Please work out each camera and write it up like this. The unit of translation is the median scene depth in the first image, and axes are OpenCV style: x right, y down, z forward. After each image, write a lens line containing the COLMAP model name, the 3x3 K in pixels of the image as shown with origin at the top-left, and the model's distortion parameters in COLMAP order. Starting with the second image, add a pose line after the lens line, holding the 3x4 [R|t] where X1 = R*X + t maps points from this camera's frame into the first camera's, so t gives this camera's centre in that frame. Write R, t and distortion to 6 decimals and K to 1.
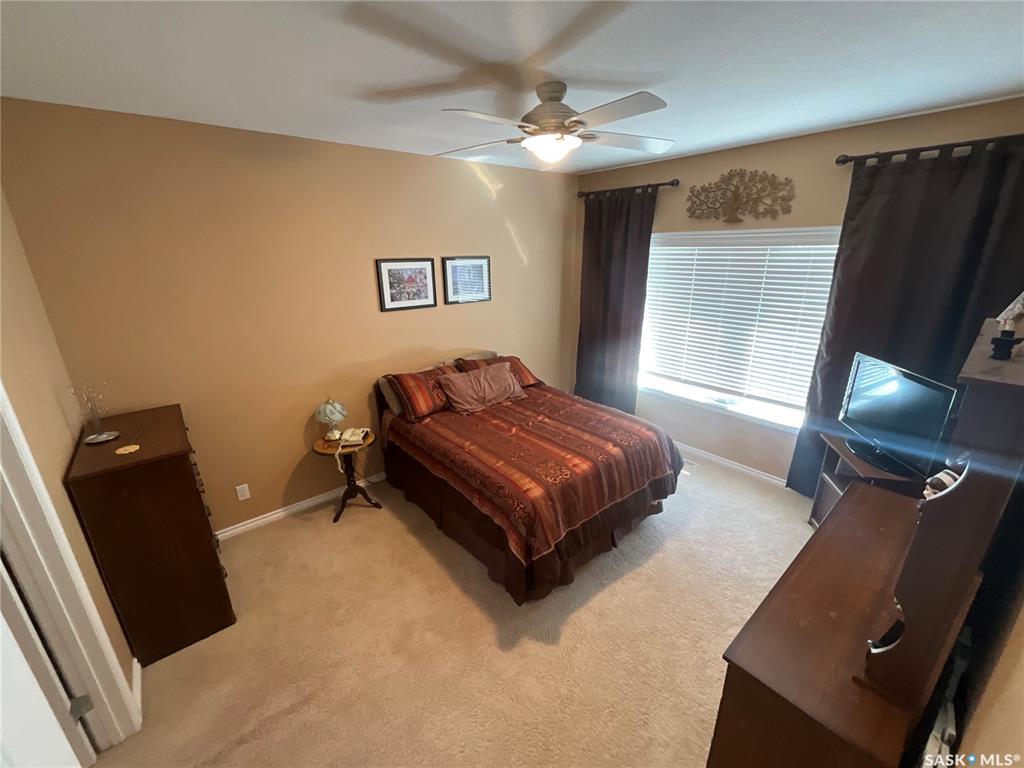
lens RADIAL K [[416.6, 0, 513.9], [0, 416.6, 385.1], [0, 0, 1]] dist [0.001548, 0.000287]
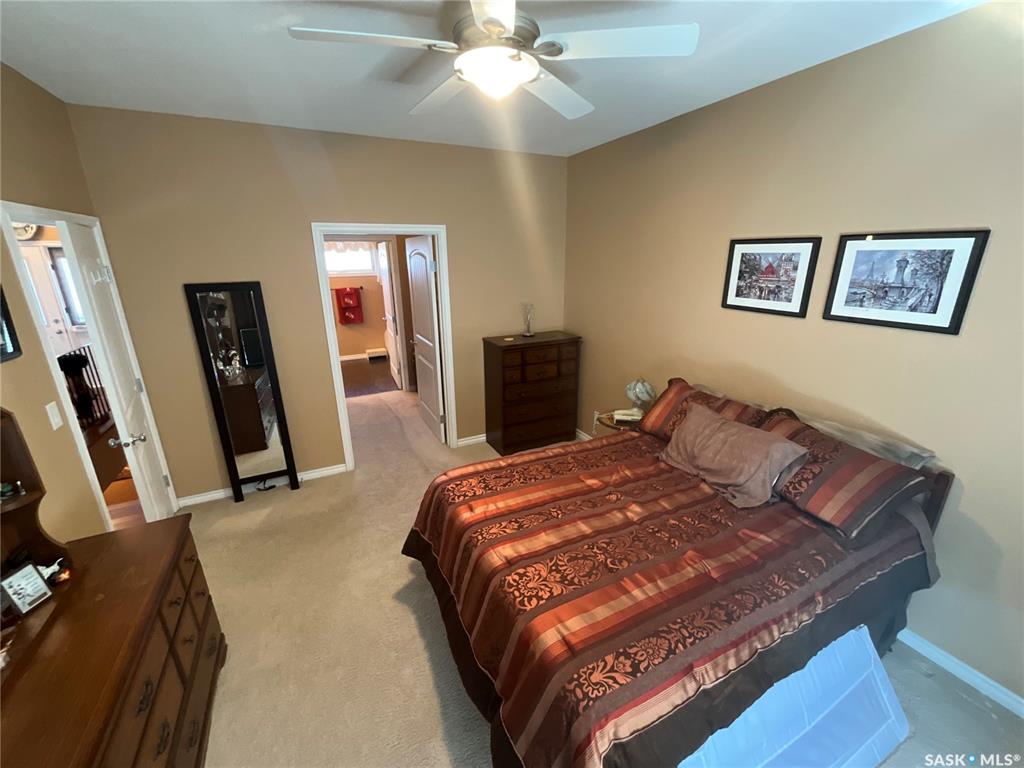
lens RADIAL K [[416.6, 0, 513.9], [0, 416.6, 385.1], [0, 0, 1]] dist [0.001548, 0.000287]
pose [[-0.232569, 0.313654, -0.920615, 0.528292], [-0.282979, 0.883795, 0.372597, -0.220822], [0.930502, 0.347169, -0.116786, 0.752982]]
